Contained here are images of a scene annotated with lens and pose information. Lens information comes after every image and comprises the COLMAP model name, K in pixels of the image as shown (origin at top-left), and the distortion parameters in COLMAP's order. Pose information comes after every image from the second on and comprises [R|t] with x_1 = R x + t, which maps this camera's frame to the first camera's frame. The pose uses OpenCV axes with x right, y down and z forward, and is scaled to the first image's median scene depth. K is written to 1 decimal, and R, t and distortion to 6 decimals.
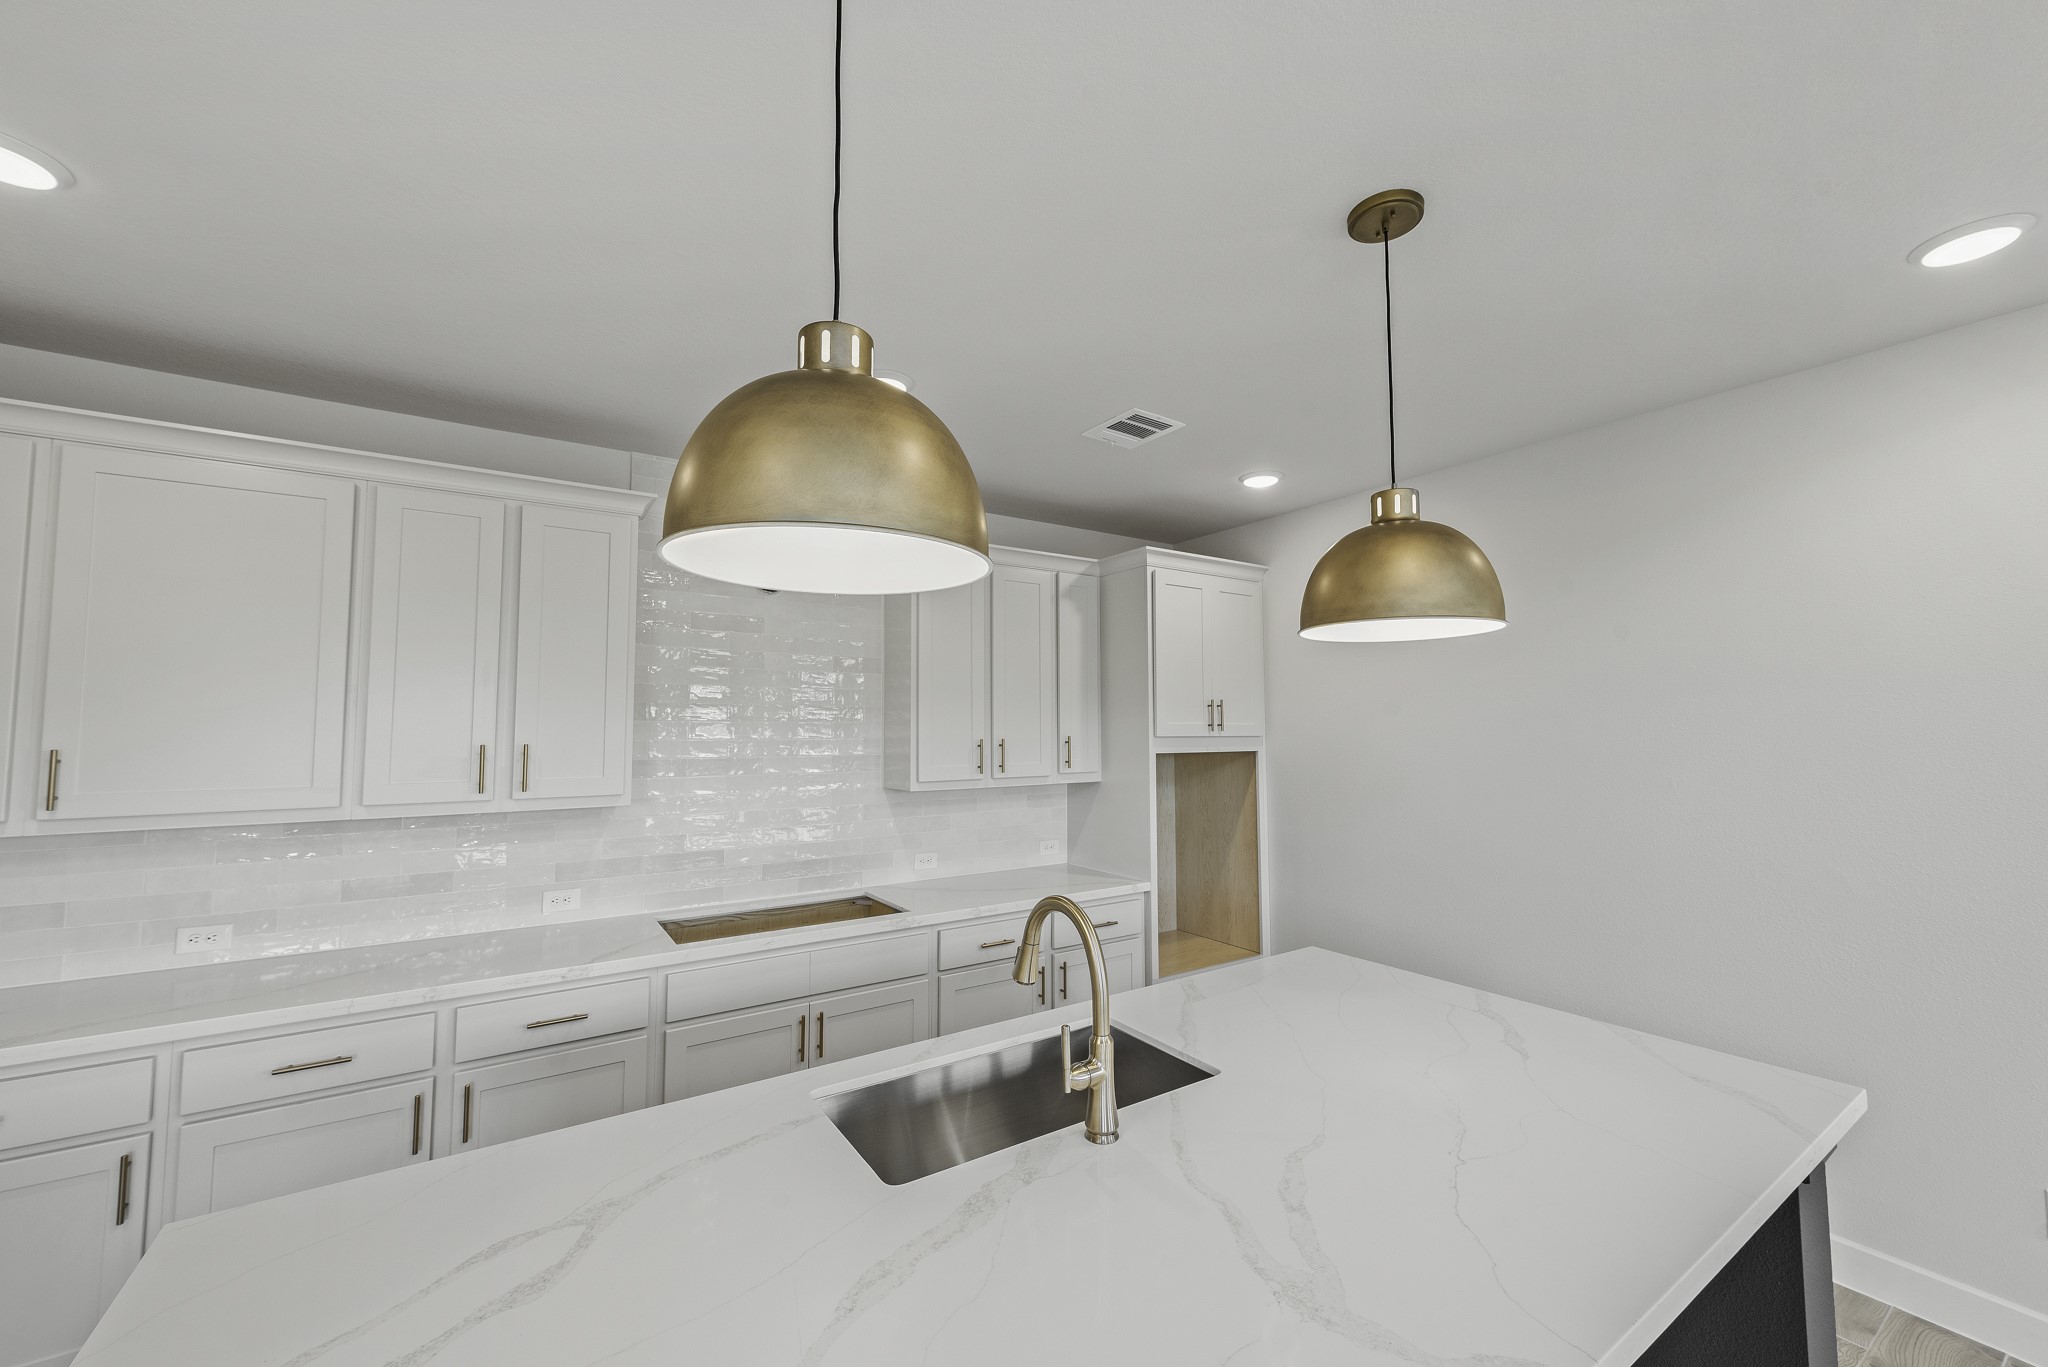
lens RADIAL K [[798.0, 0, 1027.7], [0, 798.0, 681.5], [0, 0, 1]] dist [0.001996, -0.000242]
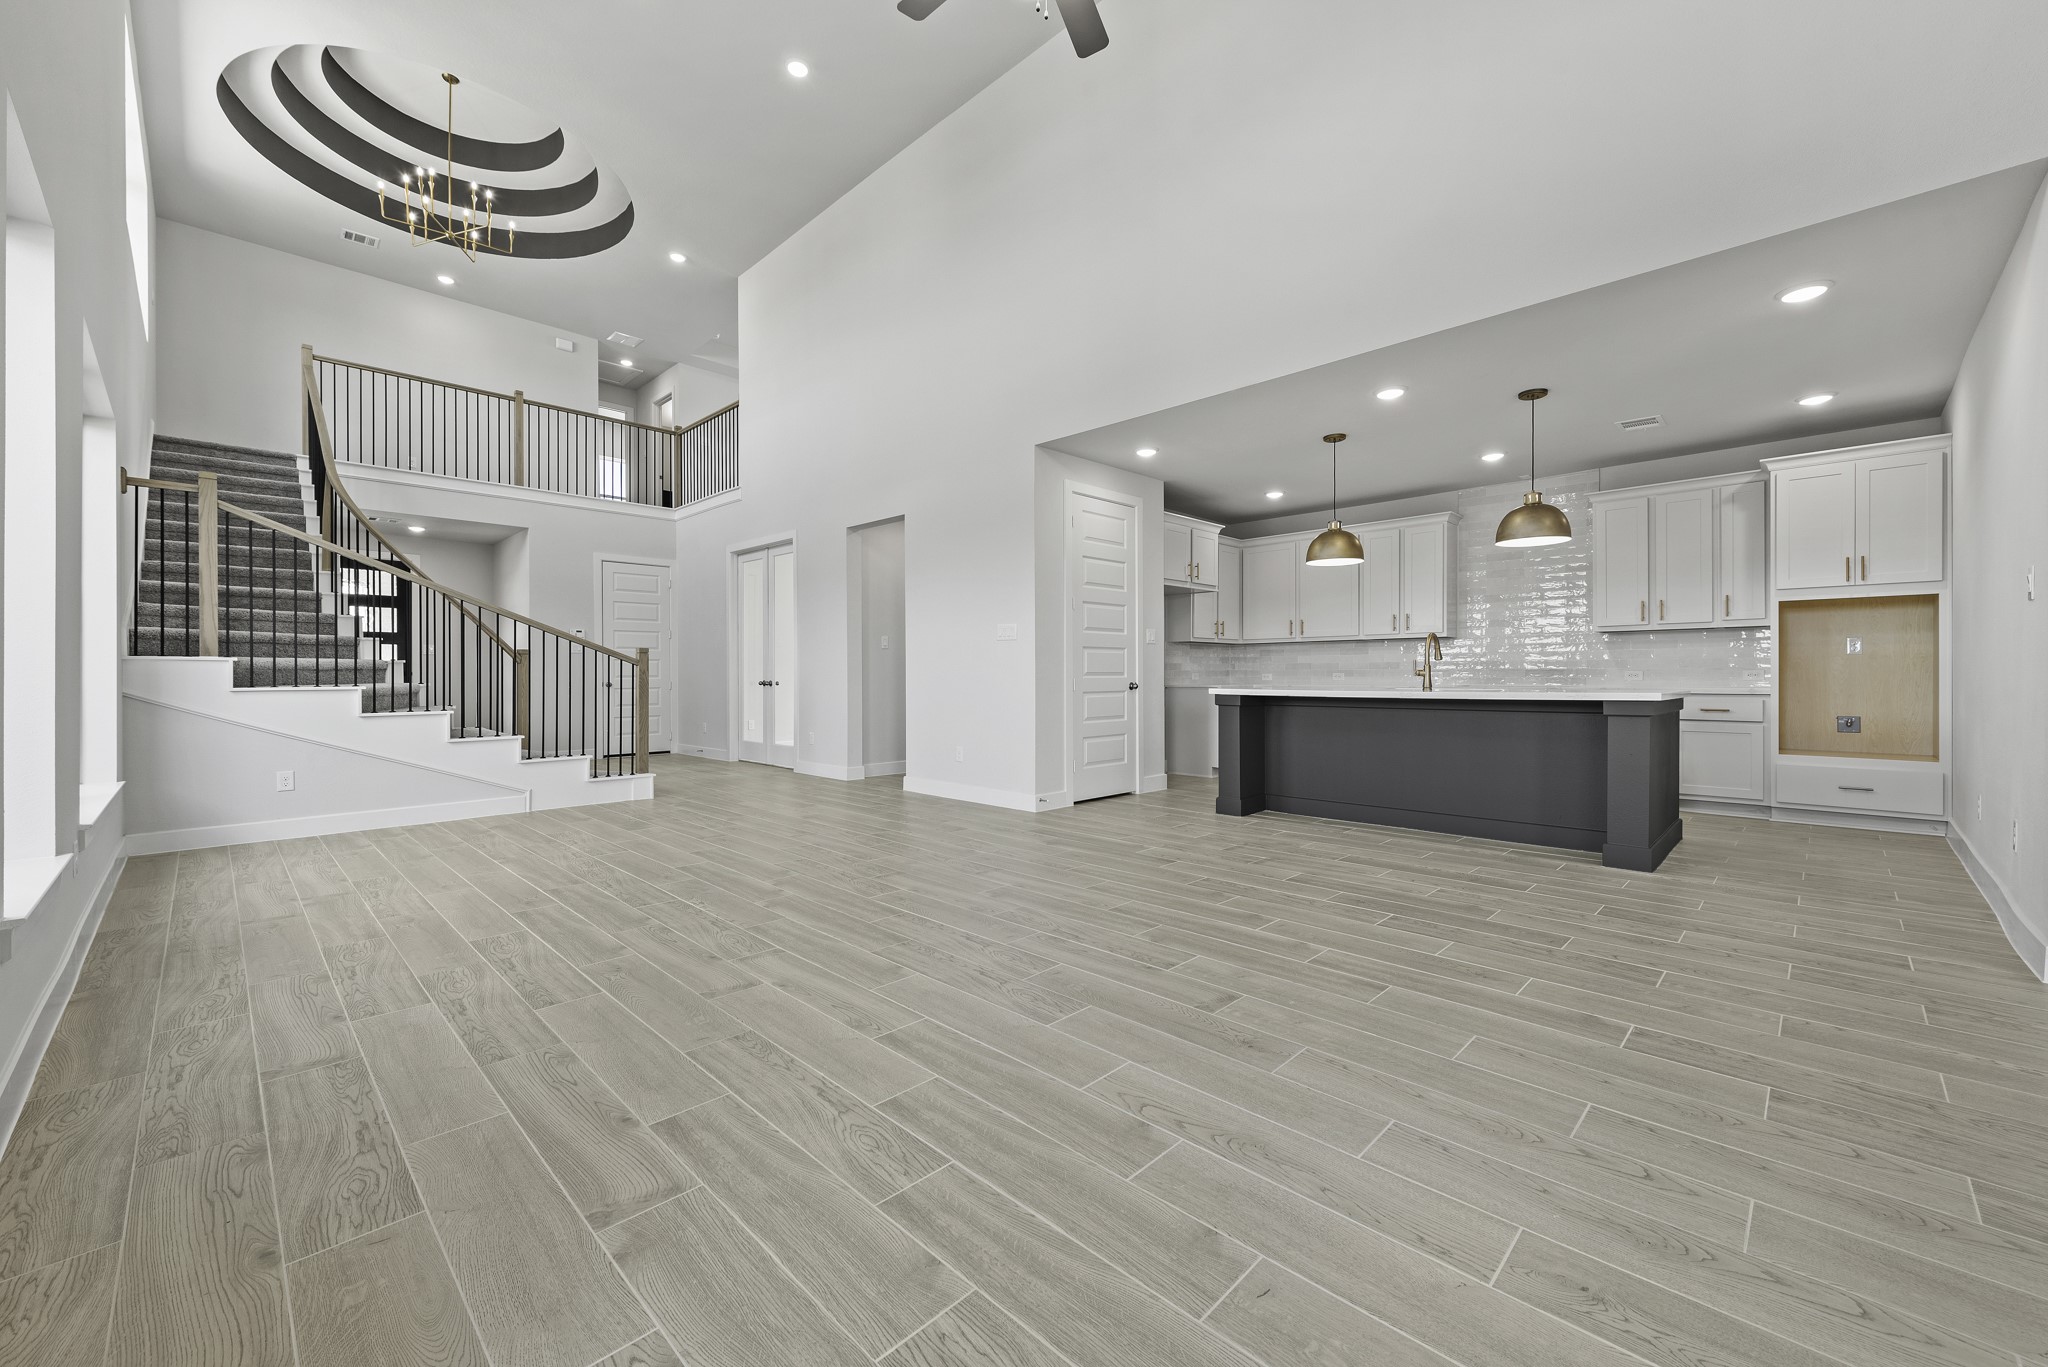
lens RADIAL K [[798.9, 0, 1024.0], [0, 798.9, 683.5], [0, 0, 1]] dist [0.019257, -0.009672]
pose [[0.199844, 0.014430, -0.979721, 1.372235], [0.061410, 0.997741, 0.027222, 0.119727], [0.977901, -0.065605, 0.198507, -0.660045]]
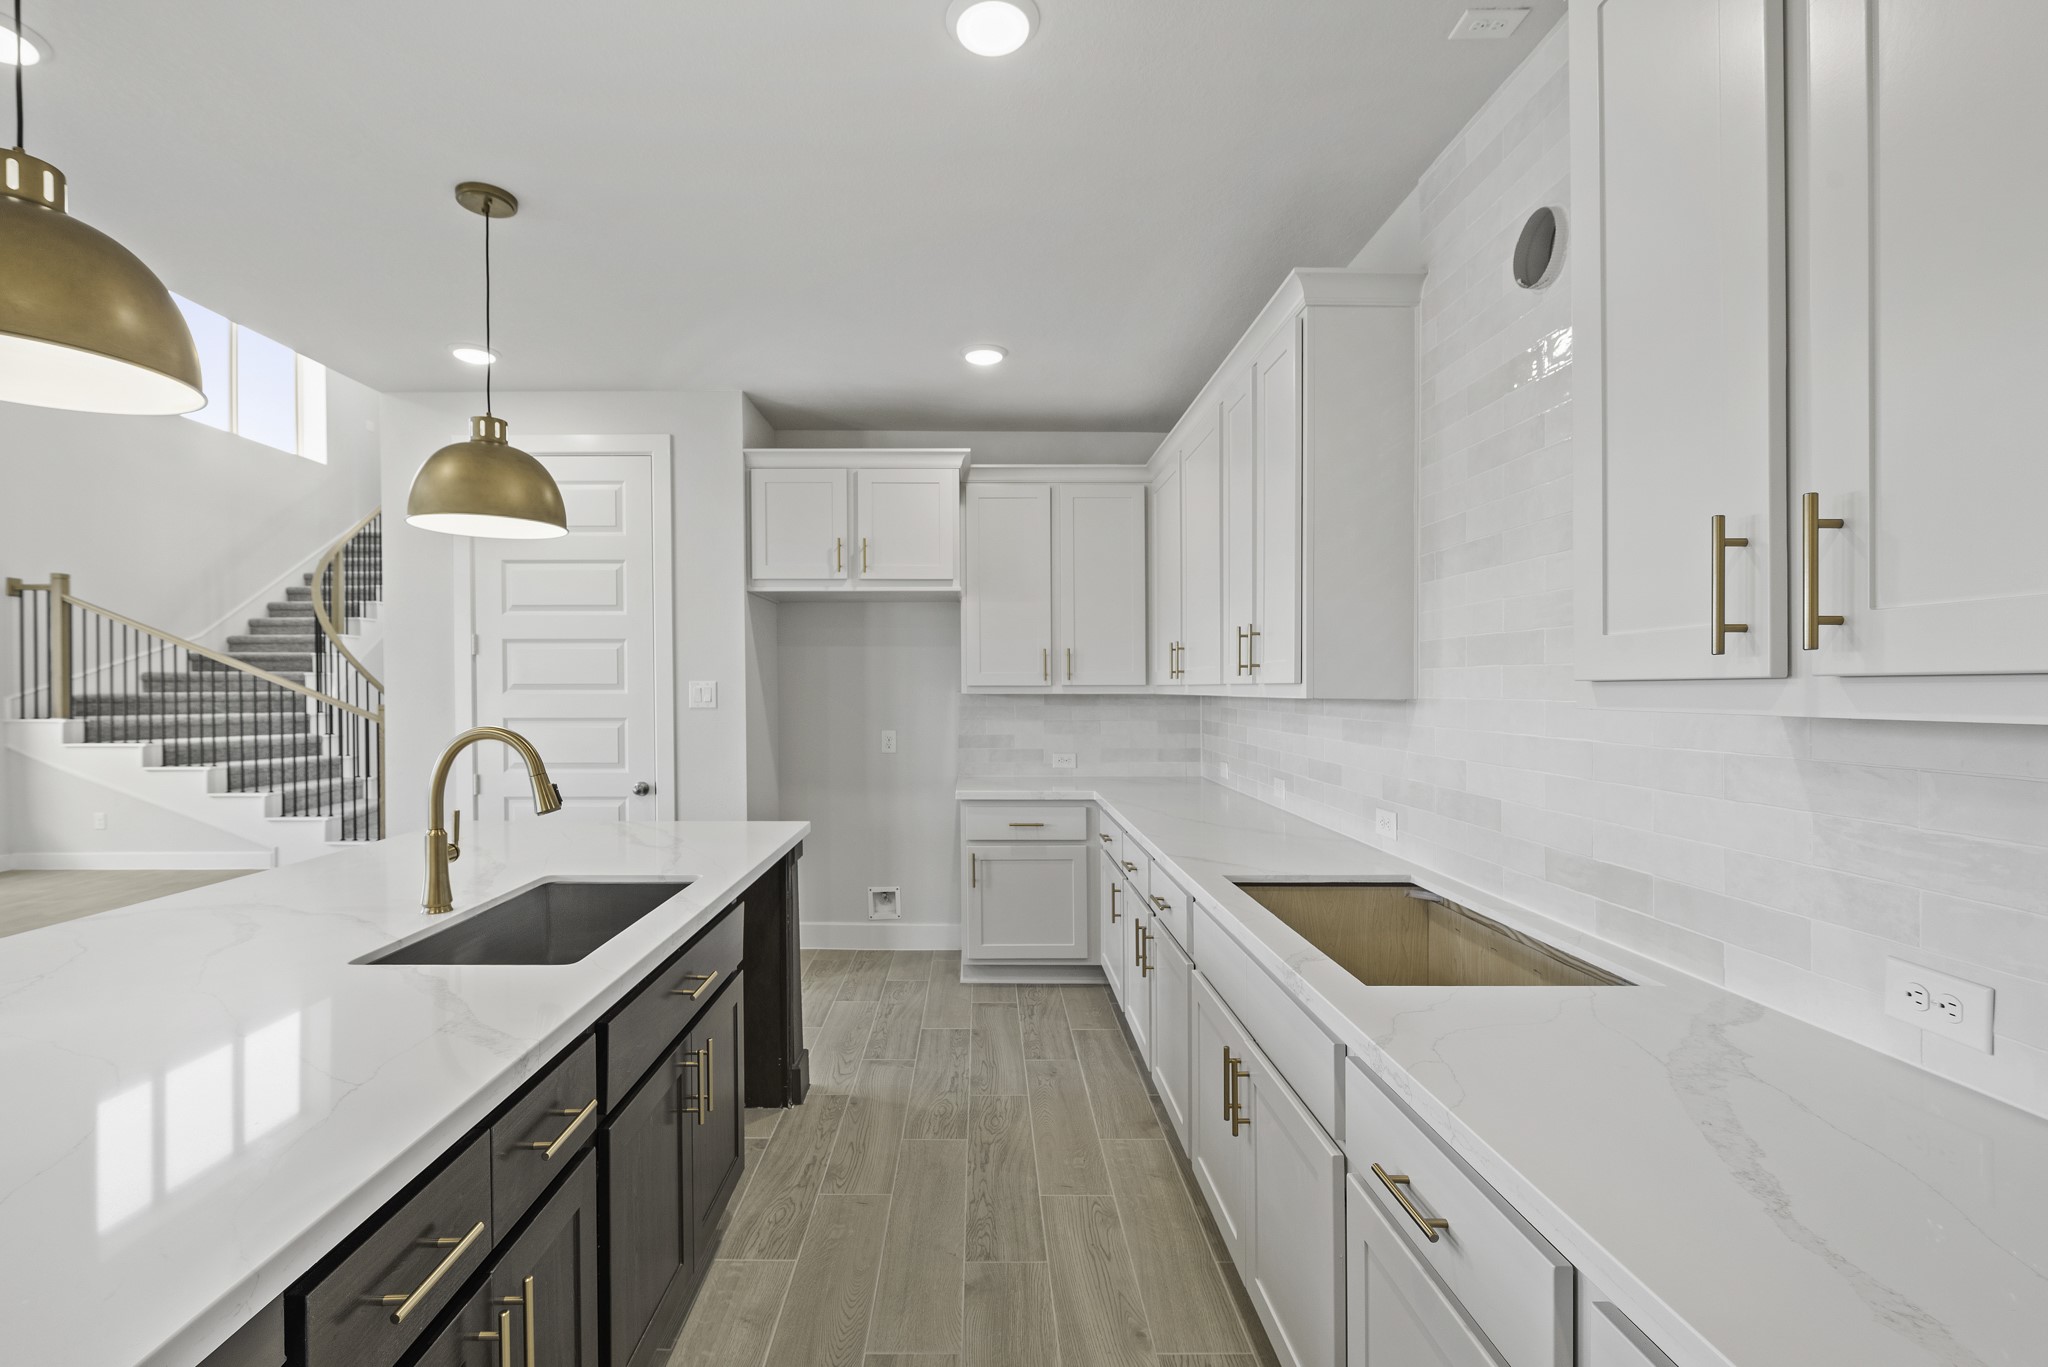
lens RADIAL K [[907.6, 0, 974.2], [0, 907.6, 698.8], [0, 0, 1]] dist [0.001373, -0.000849]
pose [[-0.554048, 0.014635, -0.832356, 0.303050], [0.052433, 0.998474, -0.017345, 0.120821], [0.830832, -0.053253, -0.553970, 0.951954]]
